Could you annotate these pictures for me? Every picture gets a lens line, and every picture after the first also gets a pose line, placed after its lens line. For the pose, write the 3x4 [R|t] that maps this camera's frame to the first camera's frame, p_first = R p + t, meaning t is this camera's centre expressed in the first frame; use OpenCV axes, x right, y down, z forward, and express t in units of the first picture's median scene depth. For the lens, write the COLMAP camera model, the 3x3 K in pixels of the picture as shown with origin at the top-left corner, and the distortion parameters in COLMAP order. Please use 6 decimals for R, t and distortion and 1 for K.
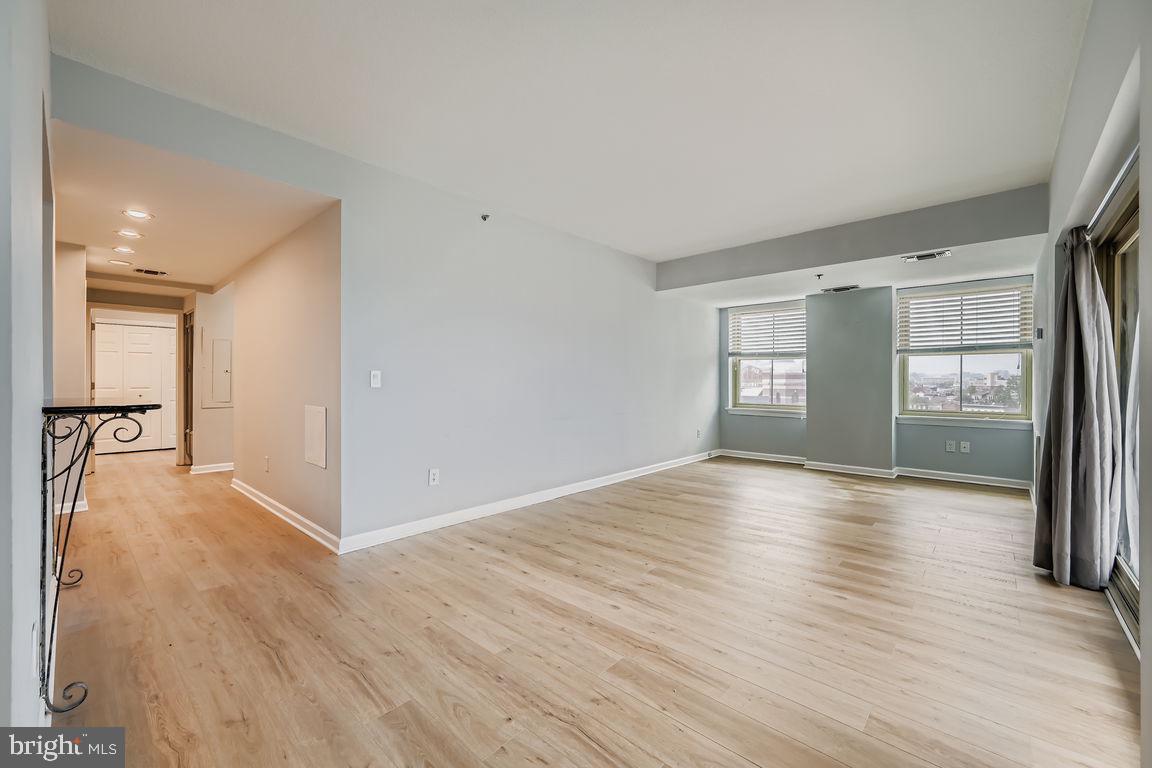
lens RADIAL K [[458.3, 0, 571.0], [0, 458.3, 381.2], [0, 0, 1]] dist [0.001800, 0.000265]
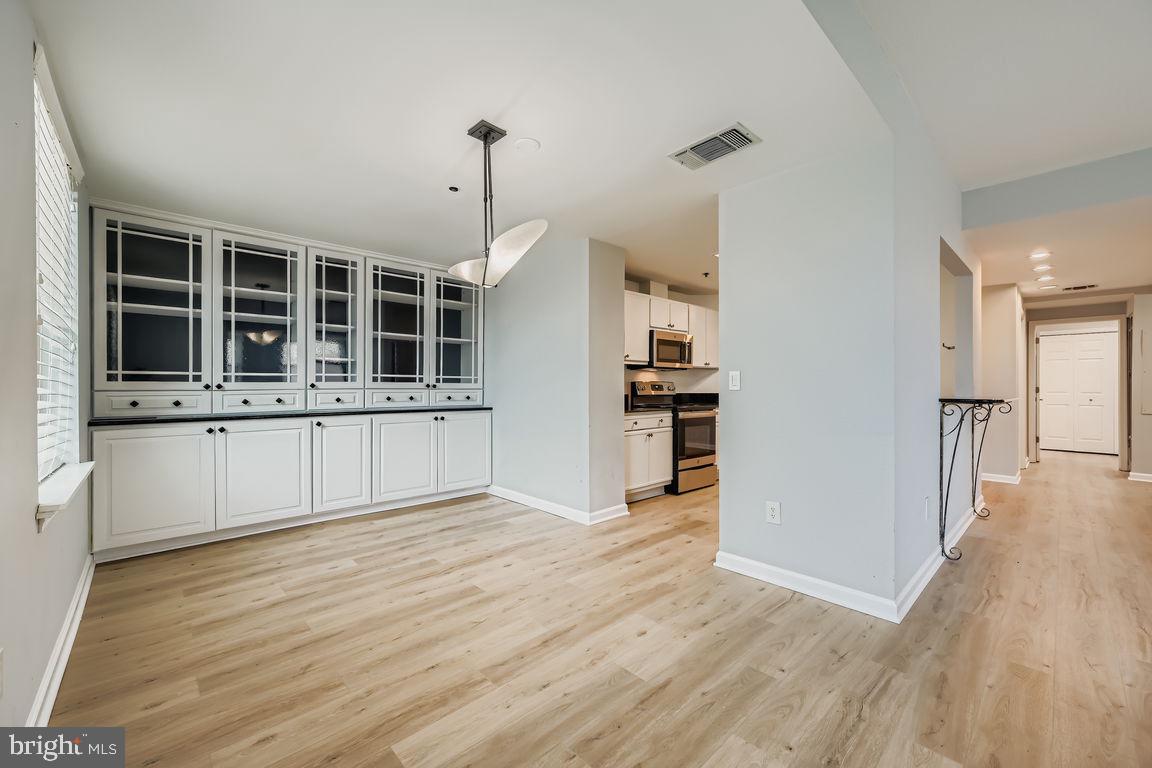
lens RADIAL K [[458.3, 0, 575.3], [0, 458.3, 385.5], [0, 0, 1]] dist [0.001800, 0.000265]
pose [[-0.077447, 0.000392, -0.996996, 0.335030], [-0.002246, 0.999997, 0.000567, 0.000962], [0.996994, 0.002283, -0.077446, -0.147378]]
